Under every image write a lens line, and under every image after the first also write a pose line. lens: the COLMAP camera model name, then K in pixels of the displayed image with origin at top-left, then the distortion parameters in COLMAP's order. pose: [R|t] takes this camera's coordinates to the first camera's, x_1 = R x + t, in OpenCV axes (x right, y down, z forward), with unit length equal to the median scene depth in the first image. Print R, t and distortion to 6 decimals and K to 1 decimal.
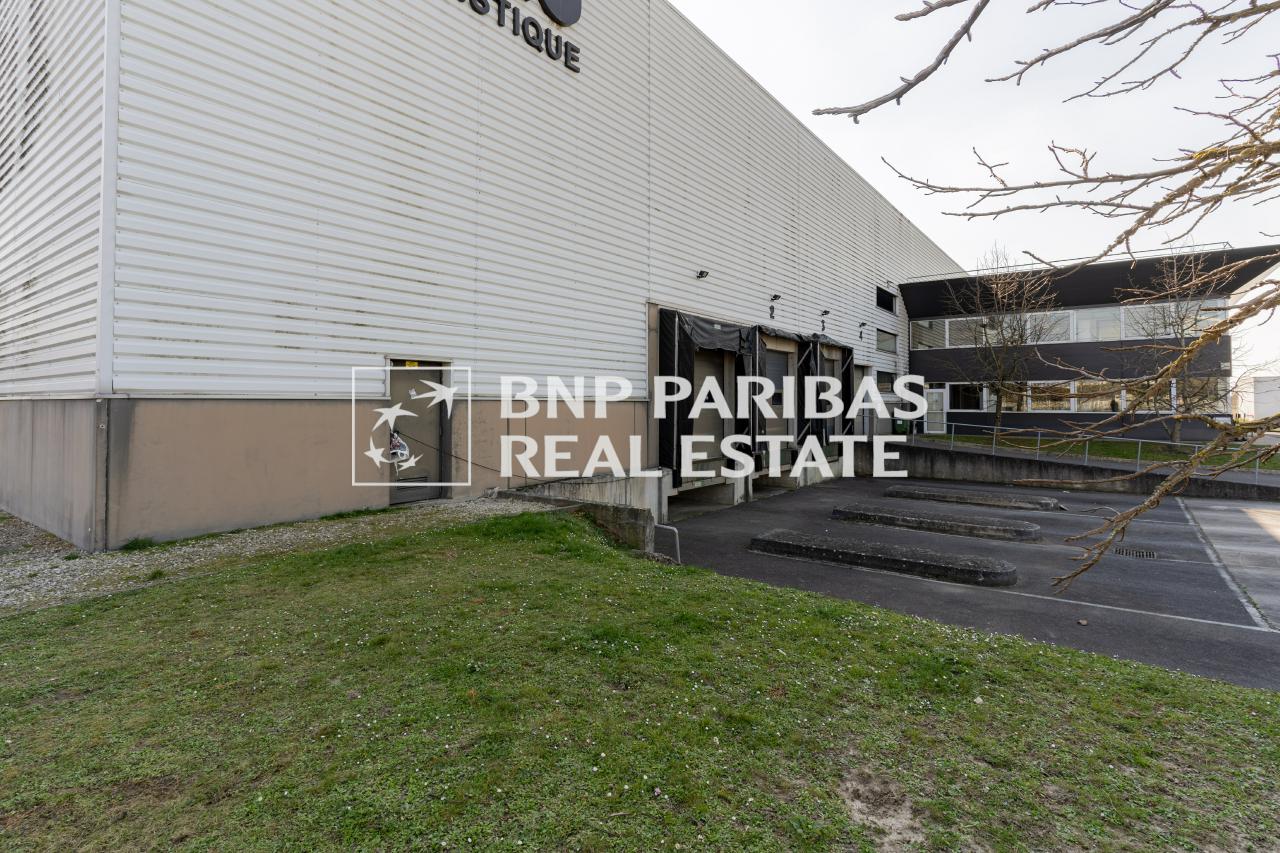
lens RADIAL K [[642.2, 0, 644.1], [0, 642.2, 384.3], [0, 0, 1]] dist [-0.004824, -0.001286]
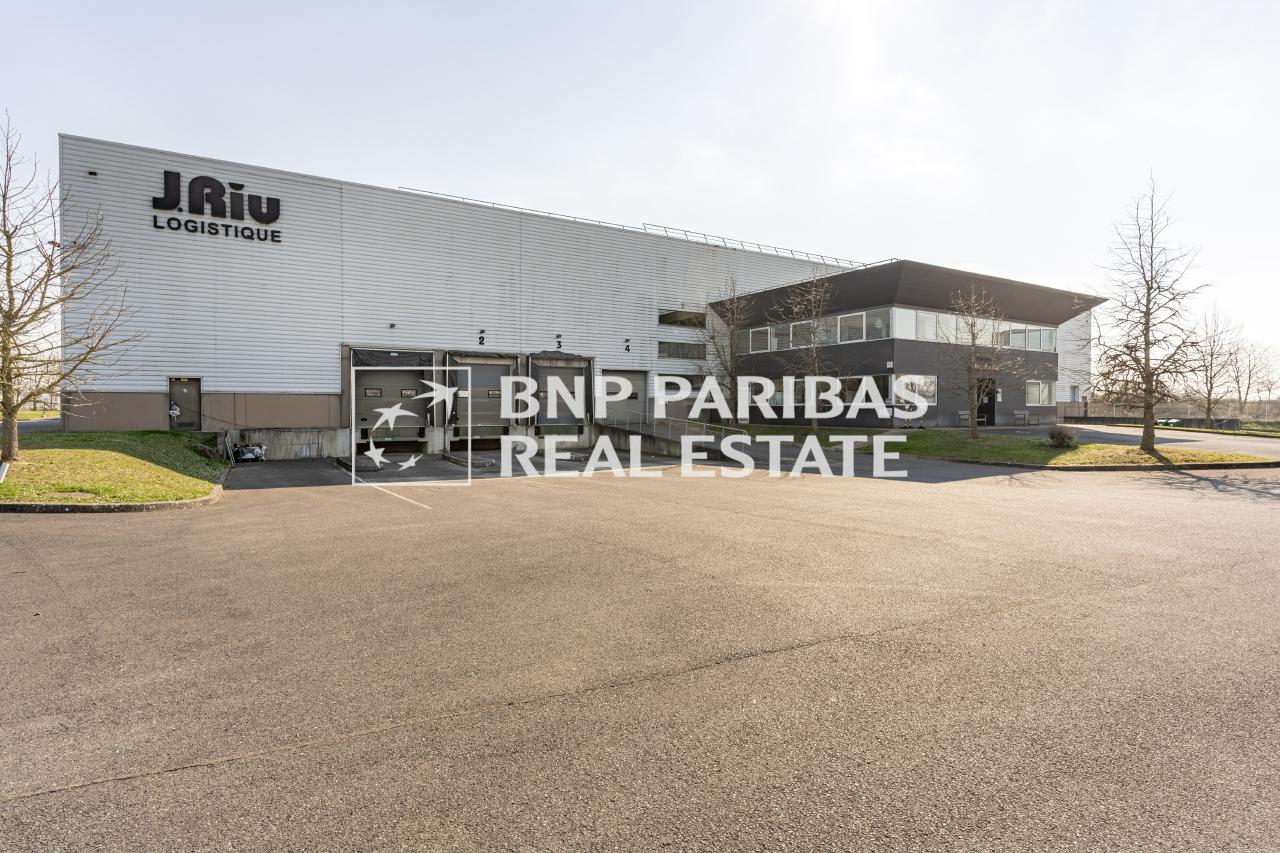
lens RADIAL K [[655.0, 0, 640.0], [0, 655.0, 426.5], [0, 0, 1]] dist [-0.002318, 0.000601]
pose [[0.924881, 0.007271, -0.380186, 1.621795], [0.013295, 0.998587, 0.051442, 0.033485], [0.380023, -0.052633, 0.923478, -0.534879]]
